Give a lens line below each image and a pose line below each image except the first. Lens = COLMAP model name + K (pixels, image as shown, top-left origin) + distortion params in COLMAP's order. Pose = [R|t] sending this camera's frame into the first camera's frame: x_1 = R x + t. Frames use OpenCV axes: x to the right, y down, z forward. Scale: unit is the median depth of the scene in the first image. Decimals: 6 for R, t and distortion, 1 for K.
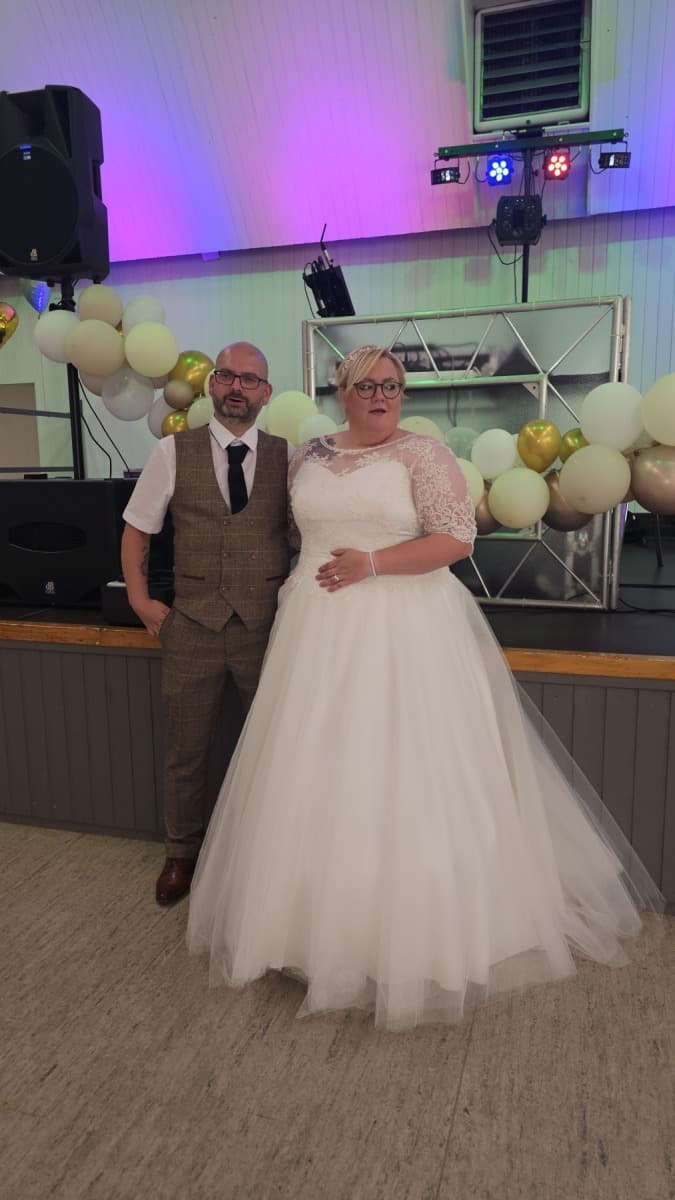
lens RADIAL K [[833.5, 0, 332.5], [0, 833.5, 601.2], [0, 0, 1]] dist [0.055070, -0.051426]
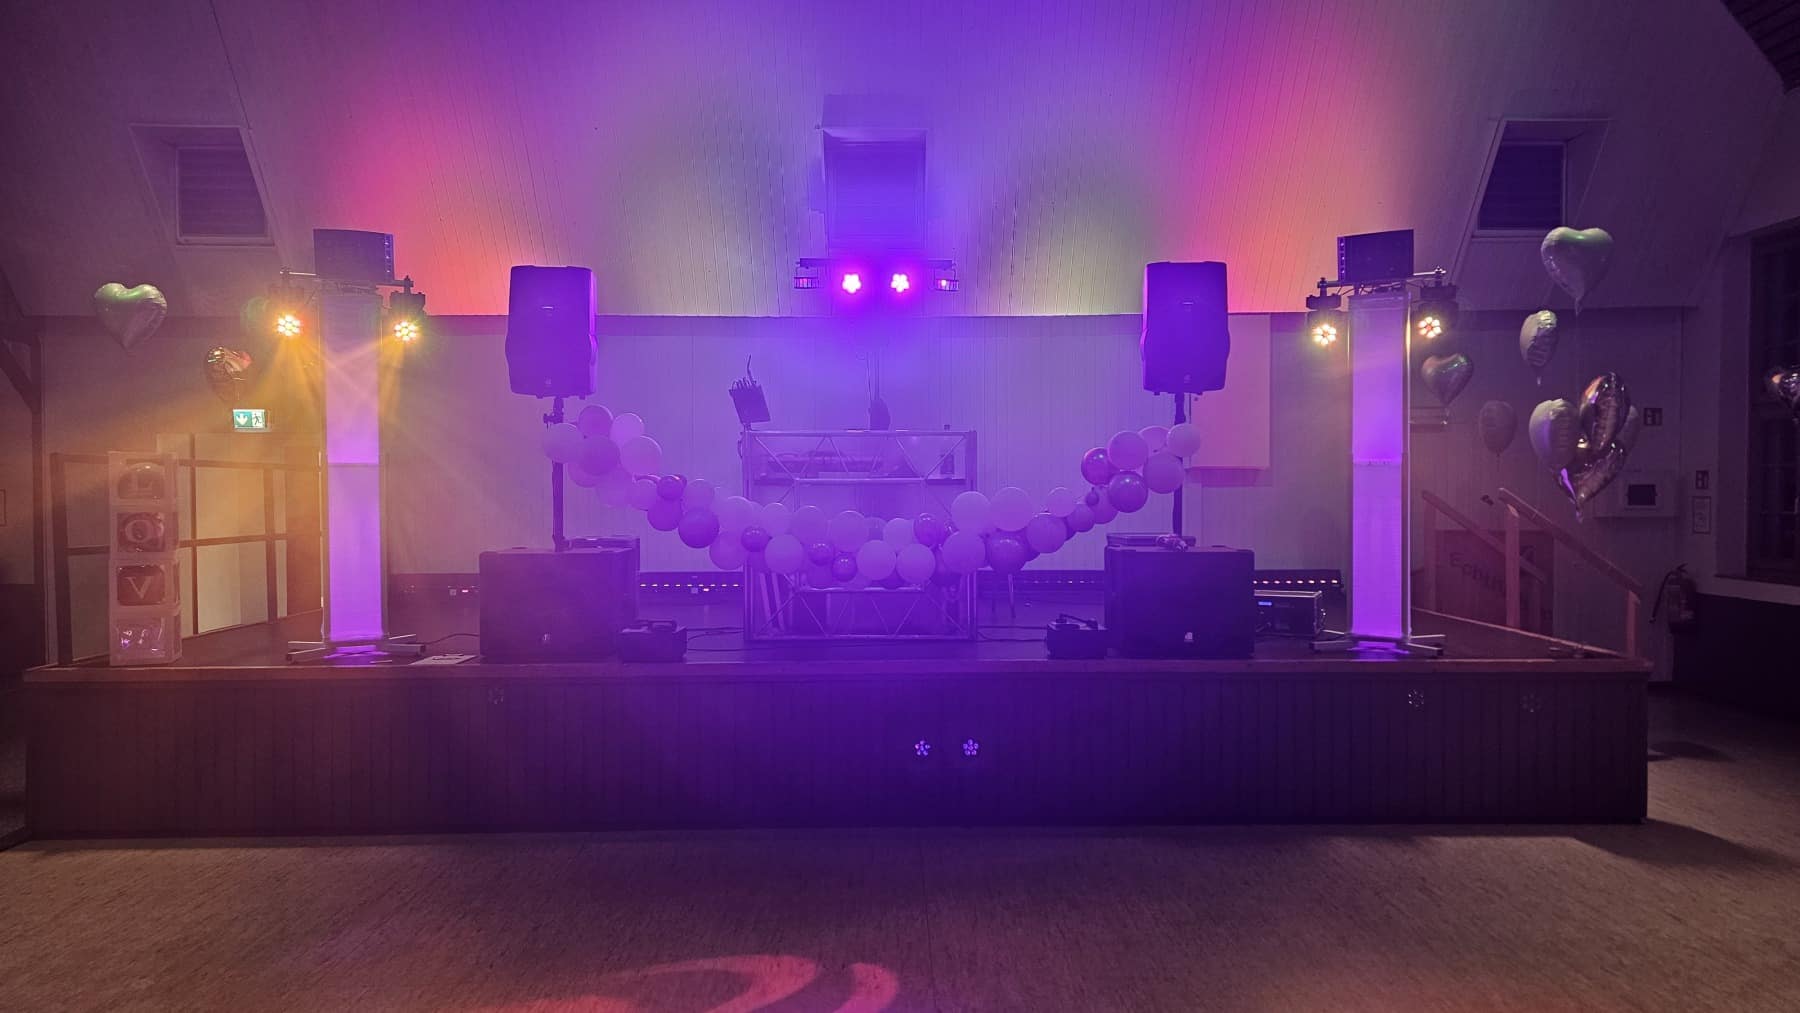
lens RADIAL K [[1250.3, 0, 901.2], [0, 1250.3, 505.2], [0, 0, 1]] dist [0.055070, -0.051426]
pose [[0.955120, 0.008611, 0.296095, -0.417757], [0.040592, 0.986343, -0.159623, 0.118898], [-0.293426, 0.164478, 0.941726, -1.005779]]
